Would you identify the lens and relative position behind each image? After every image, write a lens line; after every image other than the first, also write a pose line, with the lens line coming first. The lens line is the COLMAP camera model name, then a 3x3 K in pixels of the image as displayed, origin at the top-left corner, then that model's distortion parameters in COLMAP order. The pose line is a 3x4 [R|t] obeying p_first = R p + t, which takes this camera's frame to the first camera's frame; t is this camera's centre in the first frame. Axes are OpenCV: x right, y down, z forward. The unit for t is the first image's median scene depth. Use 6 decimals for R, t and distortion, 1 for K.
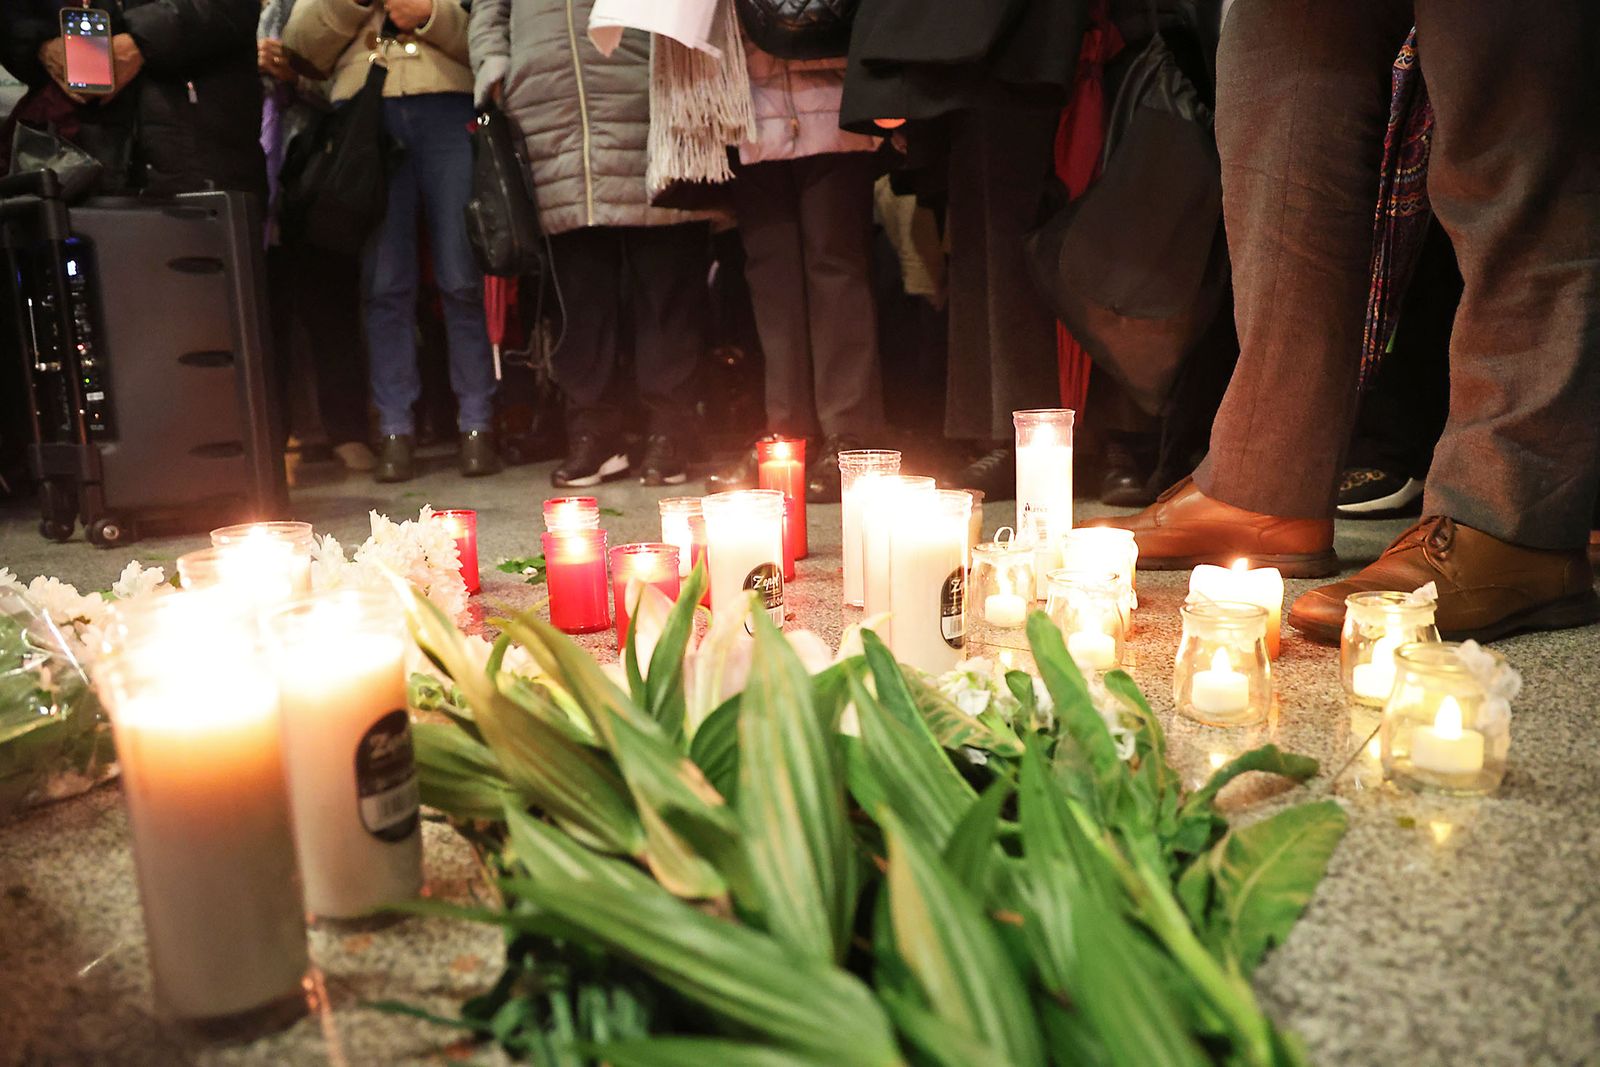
lens RADIAL K [[1109.4, 0, 800.0], [0, 1109.4, 533.5], [0, 0, 1]] dist [-0.082390, 0.057598]
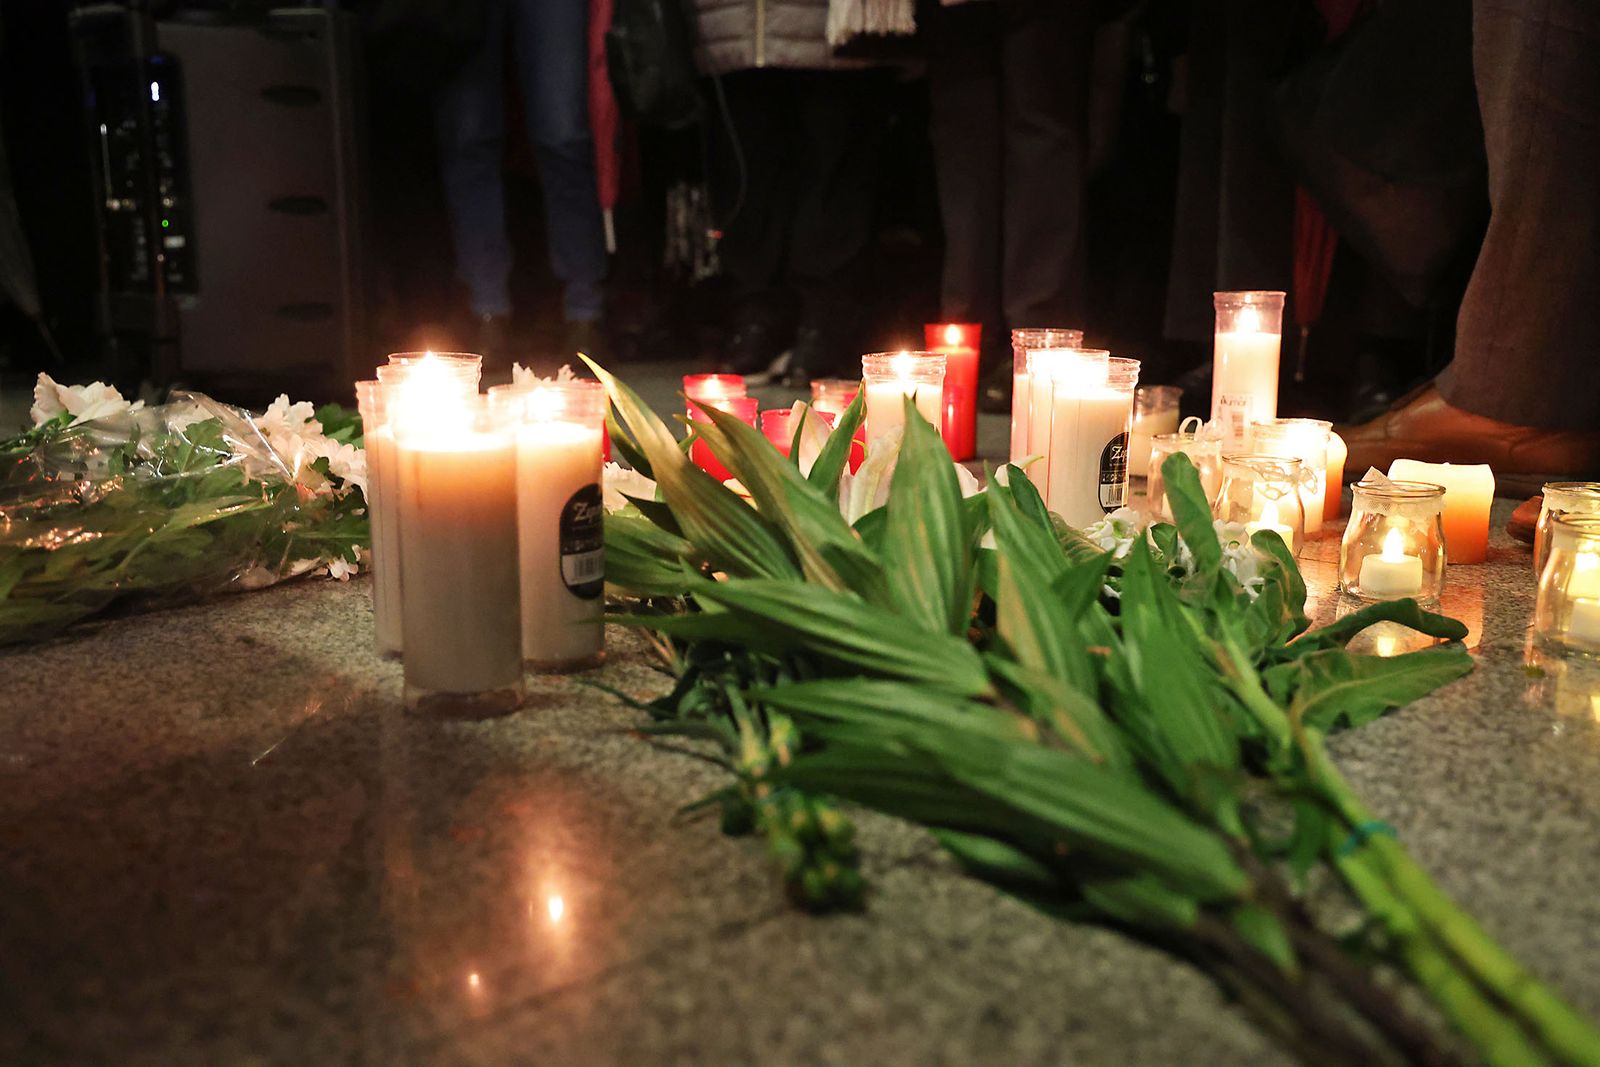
lens RADIAL K [[1393.1, 0, 800.0], [0, 1393.1, 533.5], [0, 0, 1]] dist [0.013536, 0.013740]
pose [[0.990463, 0.064680, -0.121653, 0.018177], [-0.058684, 0.996909, 0.052243, 0.070552], [0.124656, -0.044606, 0.991197, -0.254059]]
